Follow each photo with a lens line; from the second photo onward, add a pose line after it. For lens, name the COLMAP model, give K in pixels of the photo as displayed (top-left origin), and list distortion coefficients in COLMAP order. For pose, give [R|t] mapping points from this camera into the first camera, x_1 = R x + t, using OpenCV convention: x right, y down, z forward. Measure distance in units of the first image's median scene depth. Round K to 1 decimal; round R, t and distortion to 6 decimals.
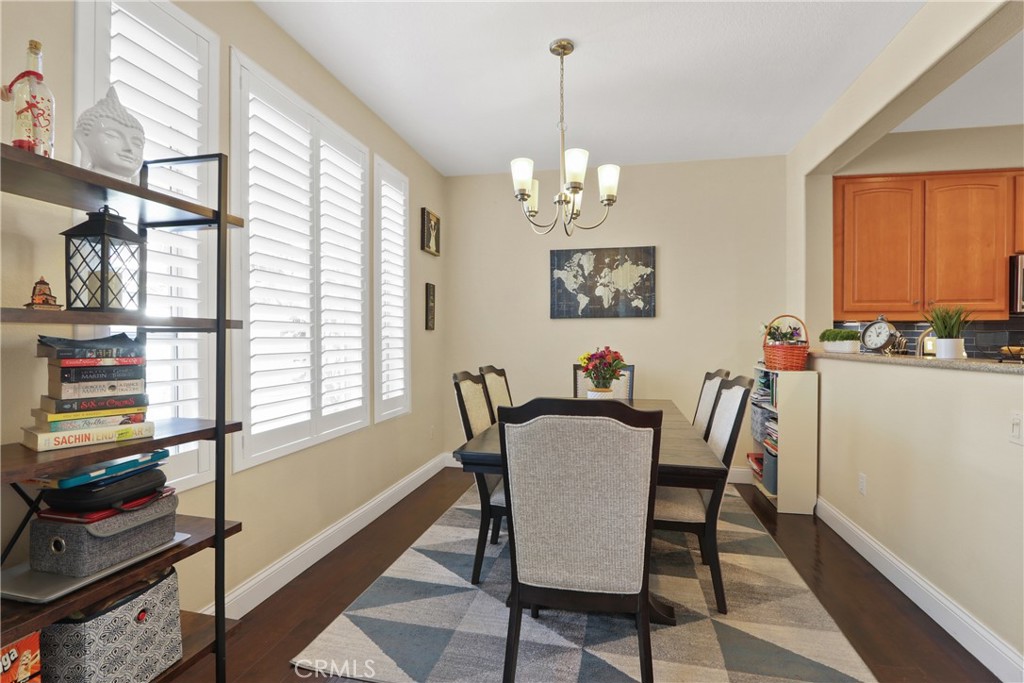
lens RADIAL K [[480.7, 0, 519.7], [0, 480.7, 341.6], [0, 0, 1]] dist [-0.021162, 0.000187]
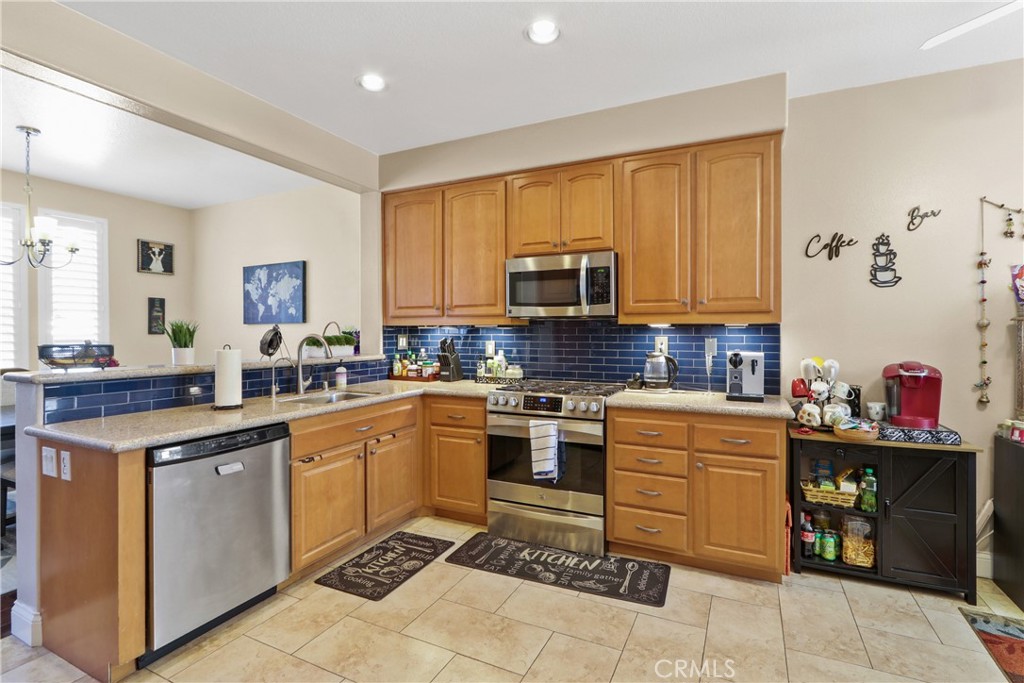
lens RADIAL K [[480.7, 0, 513.9], [0, 480.7, 337.0], [0, 0, 1]] dist [-0.021162, 0.000187]
pose [[0.973334, -0.005394, -0.229327, 1.036975], [0.006279, 0.999975, 0.003129, -0.017260], [0.229305, -0.004485, 0.973344, 0.003172]]
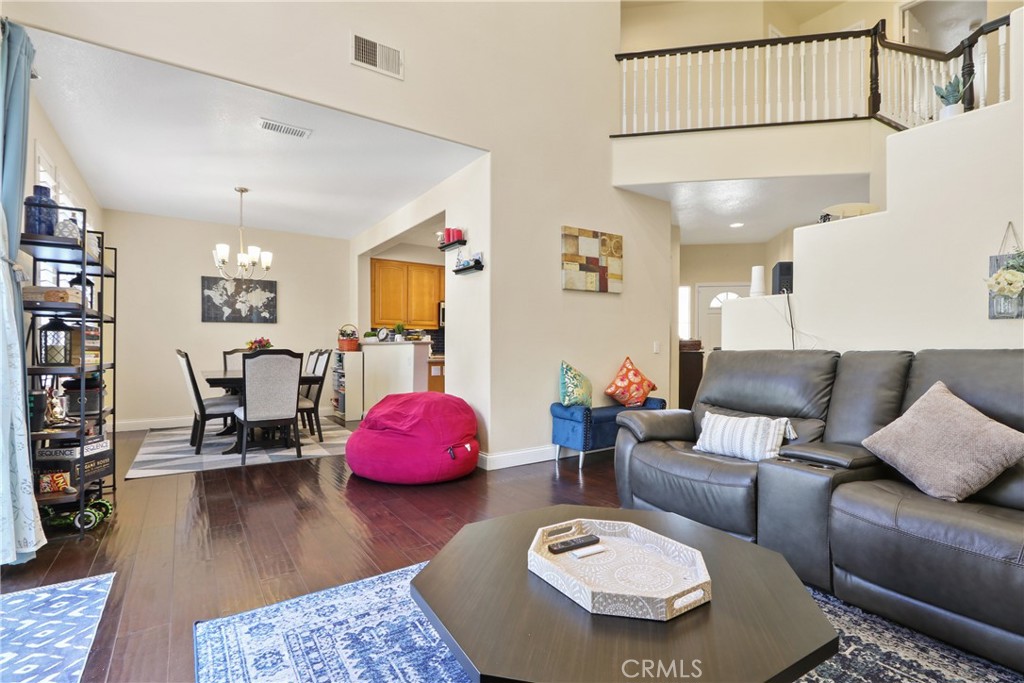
lens RADIAL K [[480.7, 0, 522.8], [0, 480.7, 346.6], [0, 0, 1]] dist [-0.021162, 0.000187]
pose [[0.677116, -0.001351, 0.735875, -0.365699], [0.007208, 0.999963, -0.004796, 0.045087], [-0.735841, 0.008552, 0.677100, -0.767542]]
